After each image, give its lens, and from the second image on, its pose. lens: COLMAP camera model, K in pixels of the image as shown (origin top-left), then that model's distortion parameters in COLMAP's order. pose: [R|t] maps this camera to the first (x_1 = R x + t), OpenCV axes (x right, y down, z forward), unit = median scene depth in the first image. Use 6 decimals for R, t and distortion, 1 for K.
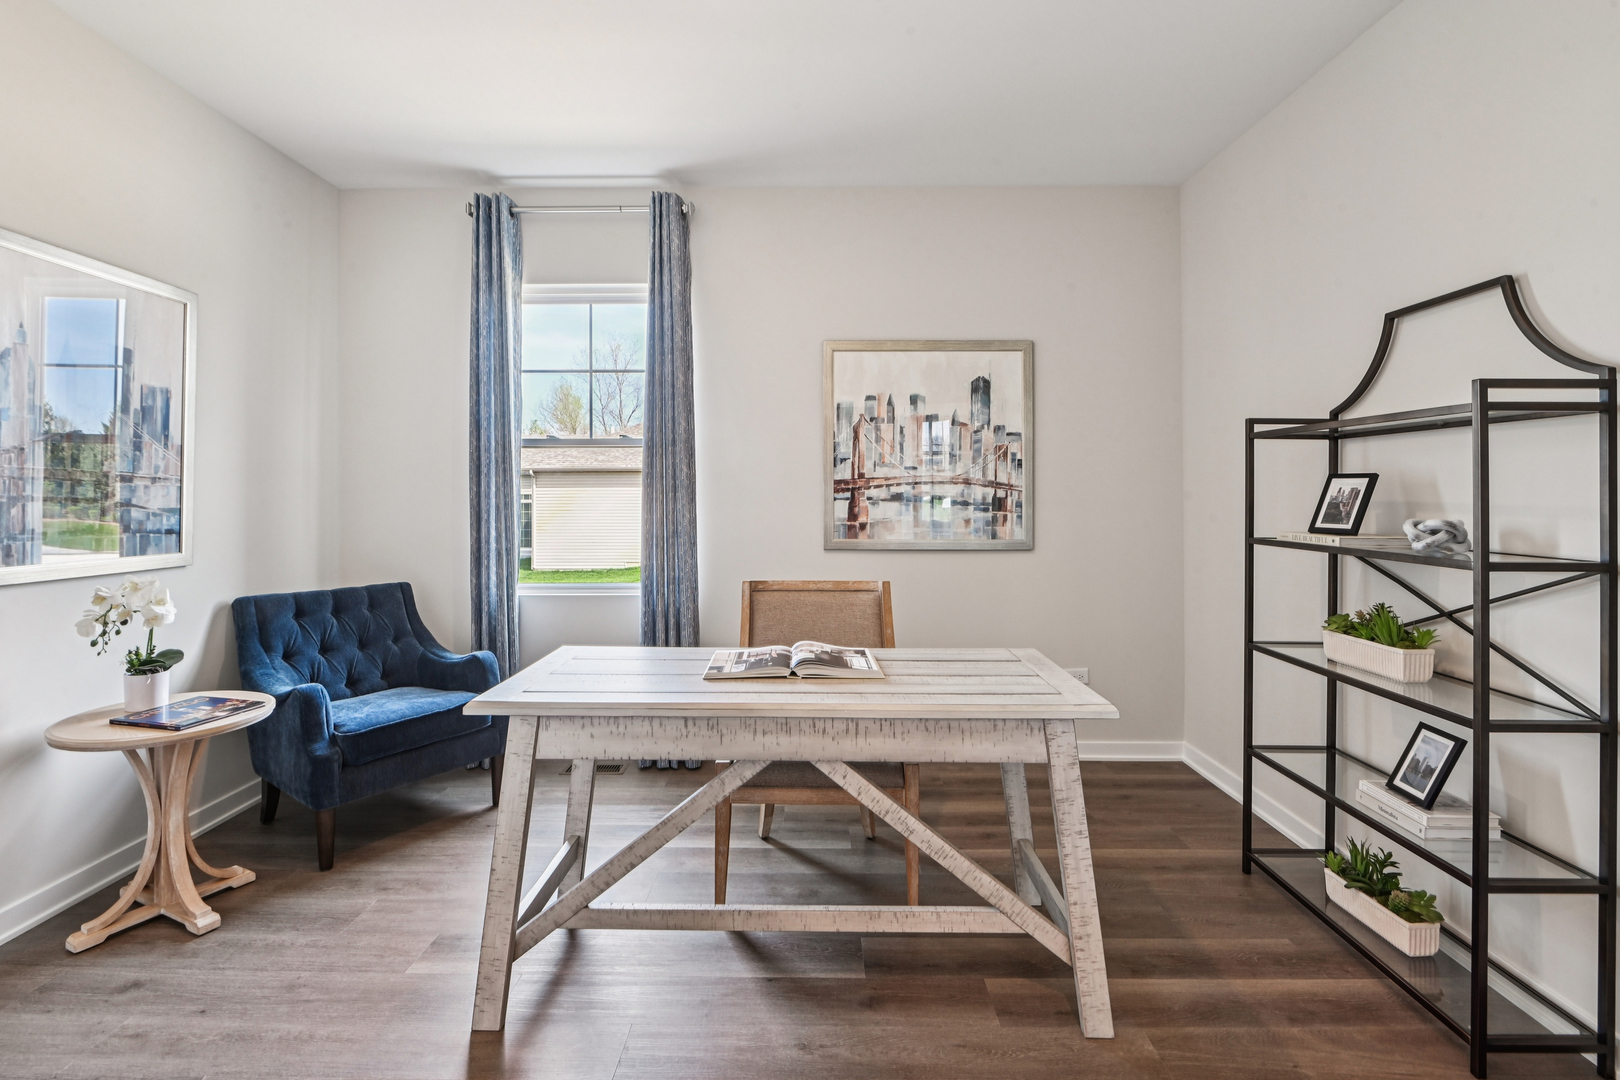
lens RADIAL K [[748.0, 0, 813.0], [0, 748.0, 495.2], [0, 0, 1]] dist [-0.005961, -0.001359]
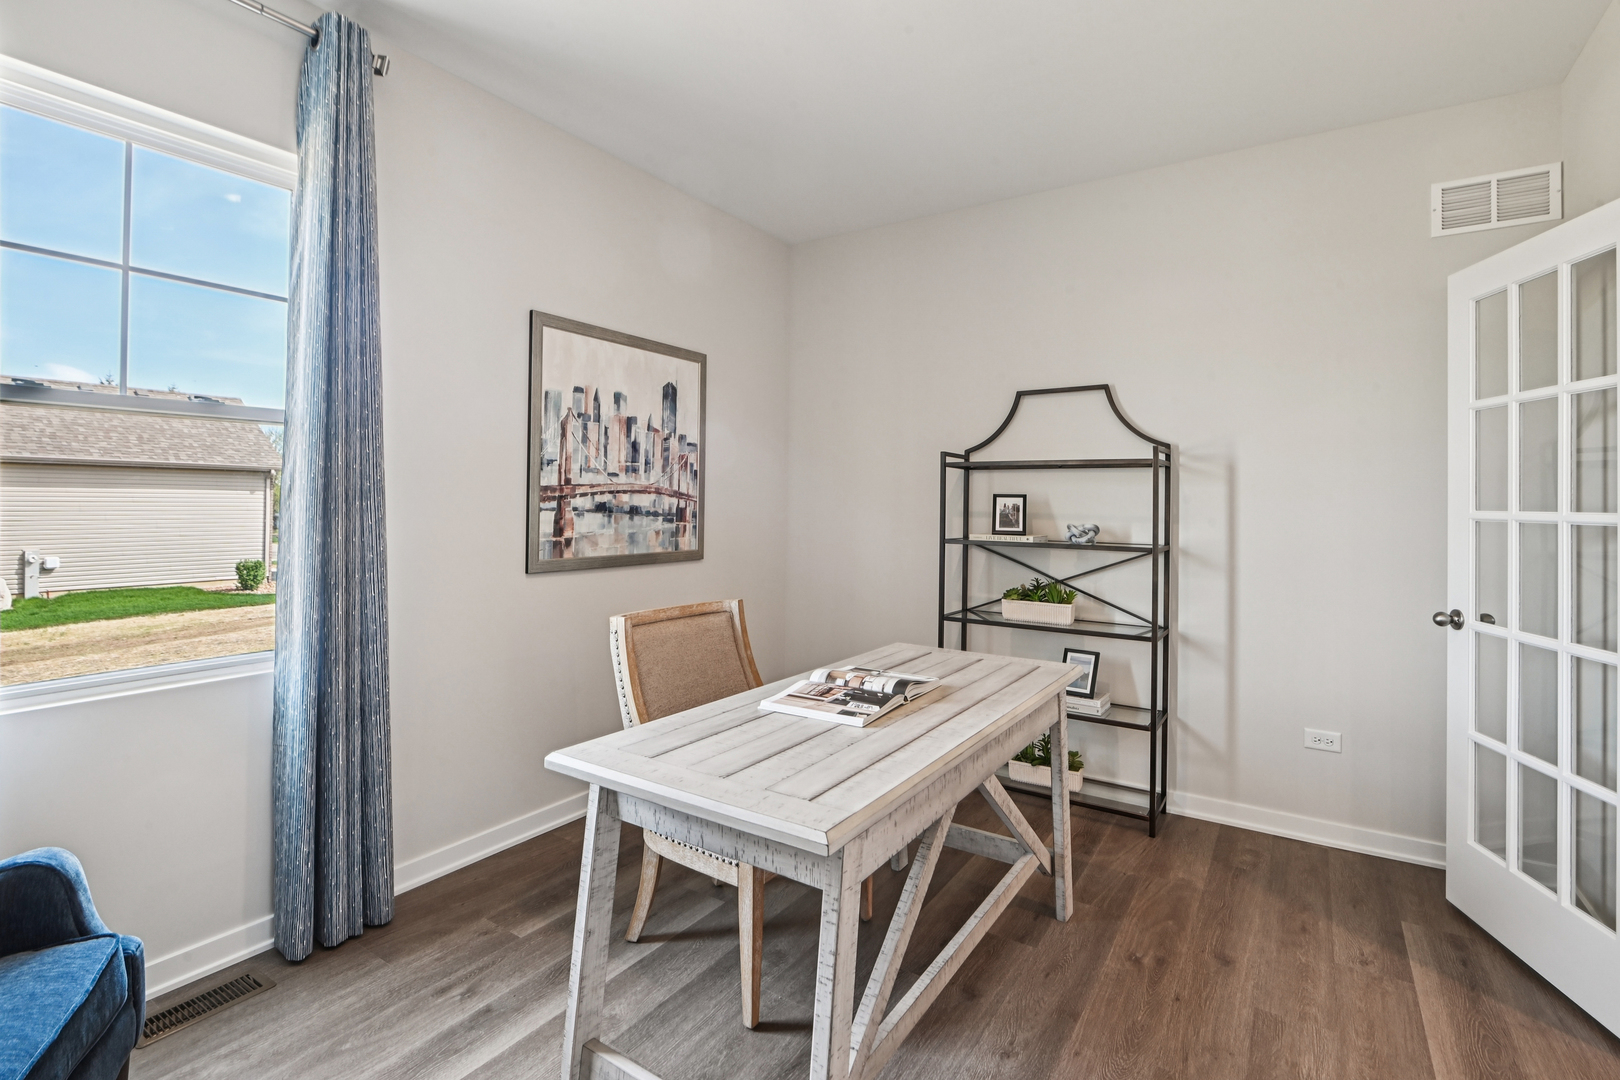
lens RADIAL K [[748.0, 0, 808.0], [0, 748.0, 501.3], [0, 0, 1]] dist [-0.005961, -0.001359]
pose [[0.551706, 0.008688, 0.833993, -0.480705], [-0.009039, 0.999949, -0.004437, -0.002827], [-0.833989, -0.005091, 0.551757, 0.317957]]
